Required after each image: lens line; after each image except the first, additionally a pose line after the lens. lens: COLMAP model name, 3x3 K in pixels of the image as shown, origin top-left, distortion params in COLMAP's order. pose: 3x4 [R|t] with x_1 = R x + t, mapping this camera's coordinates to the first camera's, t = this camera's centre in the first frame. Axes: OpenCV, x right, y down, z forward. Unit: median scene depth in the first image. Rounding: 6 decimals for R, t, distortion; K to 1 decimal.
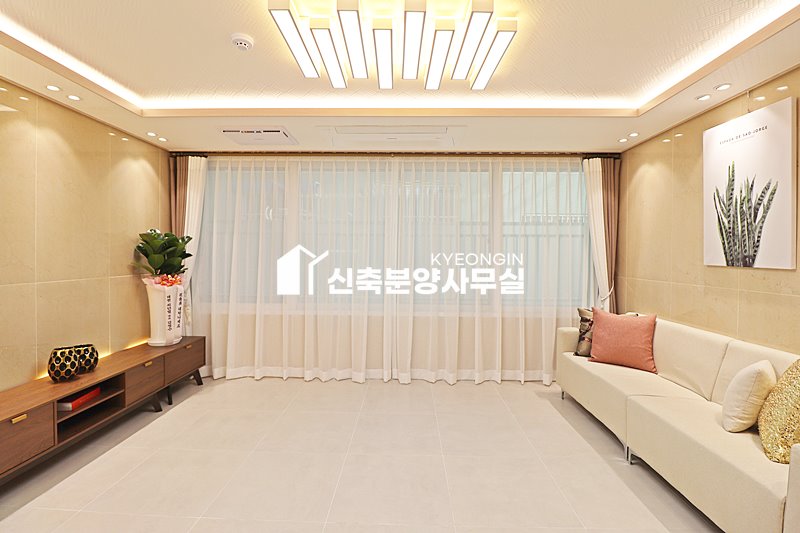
lens RADIAL K [[372.0, 0, 400.9], [0, 372.0, 260.5], [0, 0, 1]] dist [-0.018323, -0.001093]
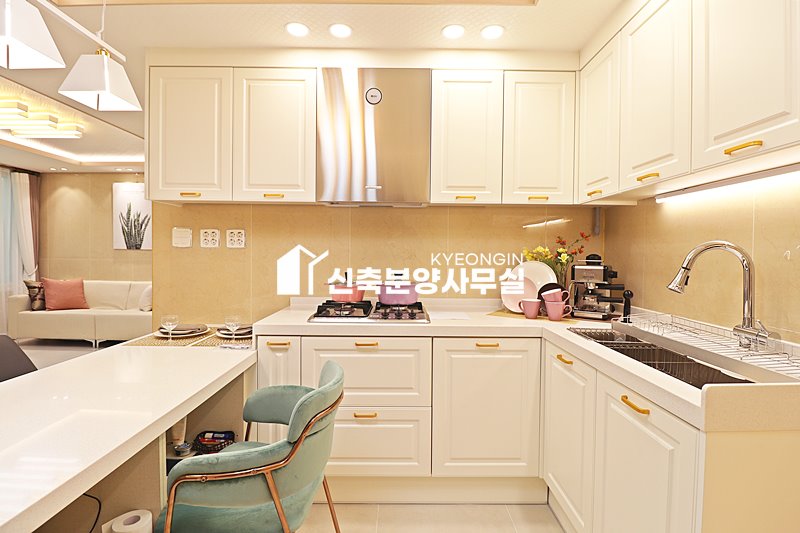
lens RADIAL K [[372.0, 0, 403.0], [0, 372.0, 260.8], [0, 0, 1]] dist [-0.018323, -0.001093]
pose [[-0.031841, -0.025739, 0.999161, -1.371638], [0.008104, 0.999629, 0.026009, 0.041715], [-0.999460, 0.008925, -0.031621, -0.577549]]
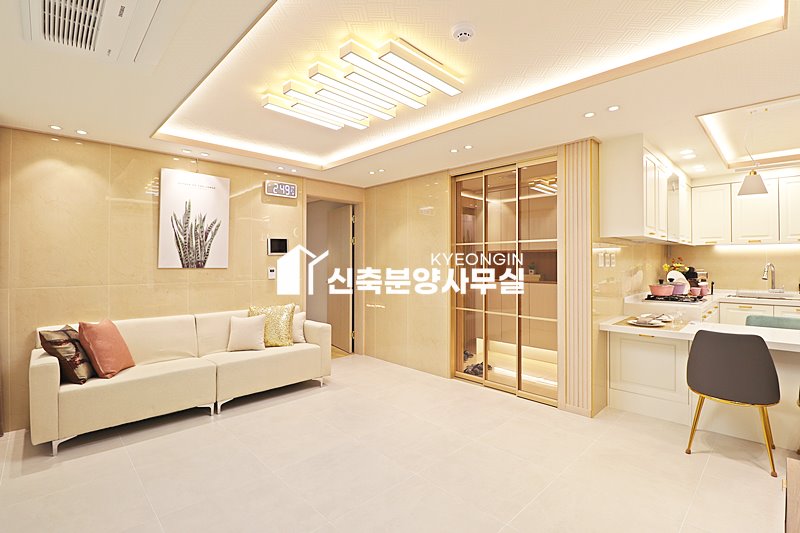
lens RADIAL K [[372.0, 0, 400.2], [0, 372.0, 264.8], [0, 0, 1]] dist [-0.018323, -0.001093]
pose [[-0.705204, -0.000904, 0.709004, -0.802372], [0.014484, 0.999772, 0.015681, -0.008279], [-0.708857, 0.021327, -0.705030, 1.454018]]
